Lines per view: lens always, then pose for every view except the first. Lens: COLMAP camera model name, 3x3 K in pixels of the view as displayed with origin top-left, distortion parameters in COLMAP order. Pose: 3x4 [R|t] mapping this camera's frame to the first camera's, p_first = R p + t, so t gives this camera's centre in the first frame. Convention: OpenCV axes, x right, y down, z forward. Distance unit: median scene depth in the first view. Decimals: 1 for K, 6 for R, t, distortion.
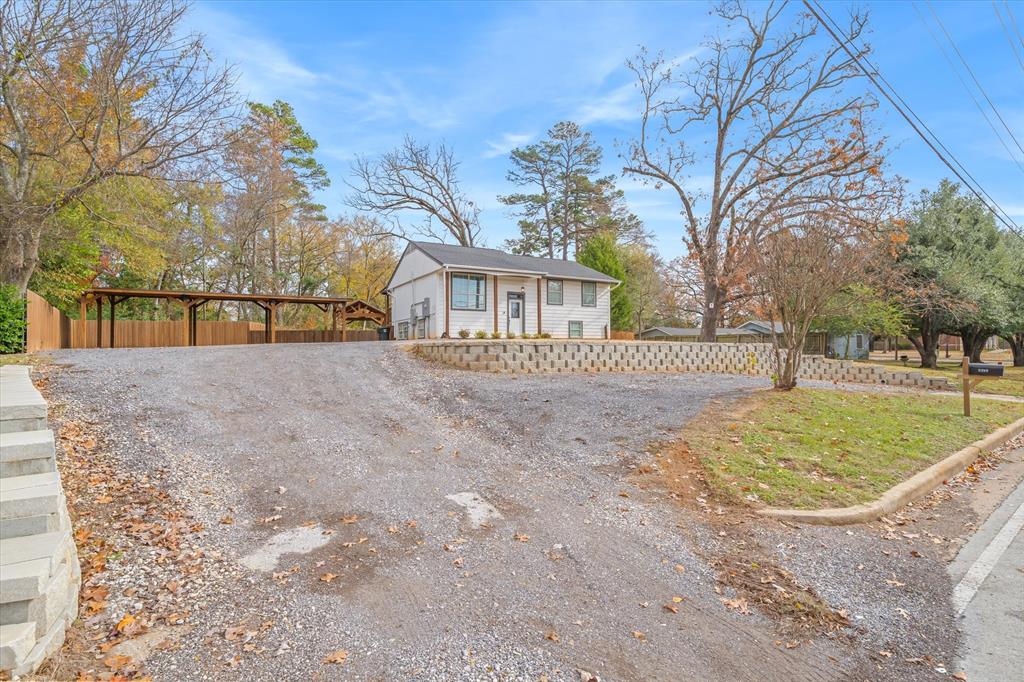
lens RADIAL K [[465.9, 0, 505.2], [0, 465.9, 341.7], [0, 0, 1]] dist [0.002307, 0.000952]
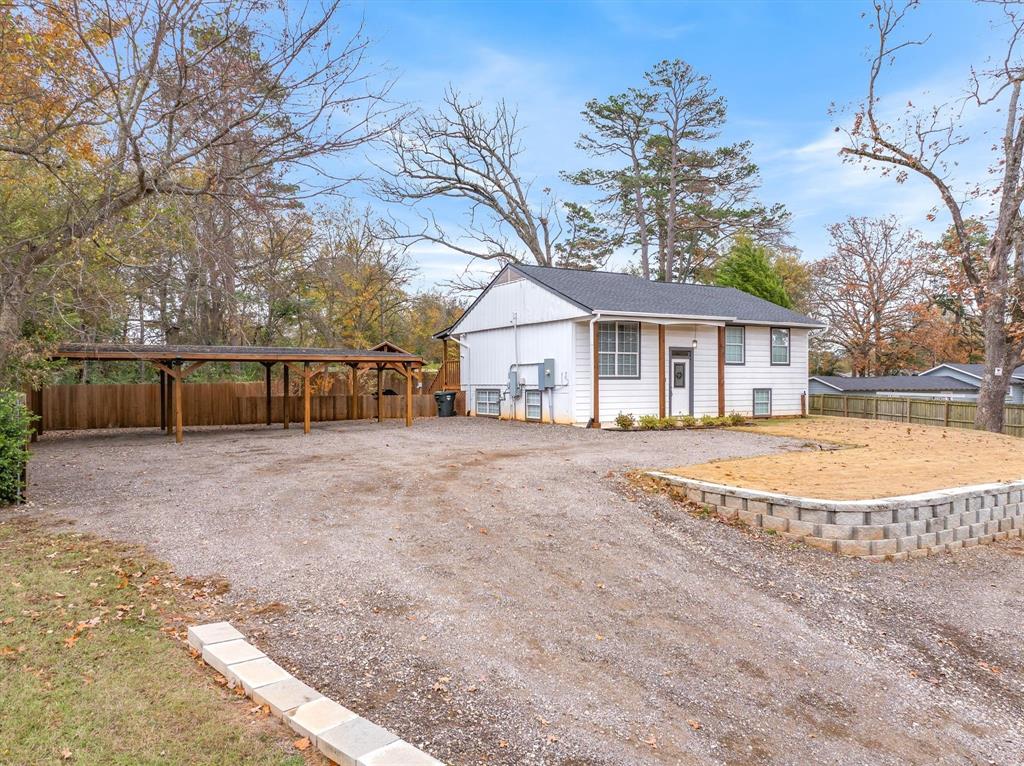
lens RADIAL K [[683.2, 0, 515.3], [0, 683.2, 383.7], [0, 0, 1]] dist [0.023977, 0.000718]
pose [[0.999812, 0.000805, 0.019348, -0.209778], [-0.001189, 0.999803, 0.019825, -0.070889], [-0.019328, -0.019844, 0.999616, 0.066155]]
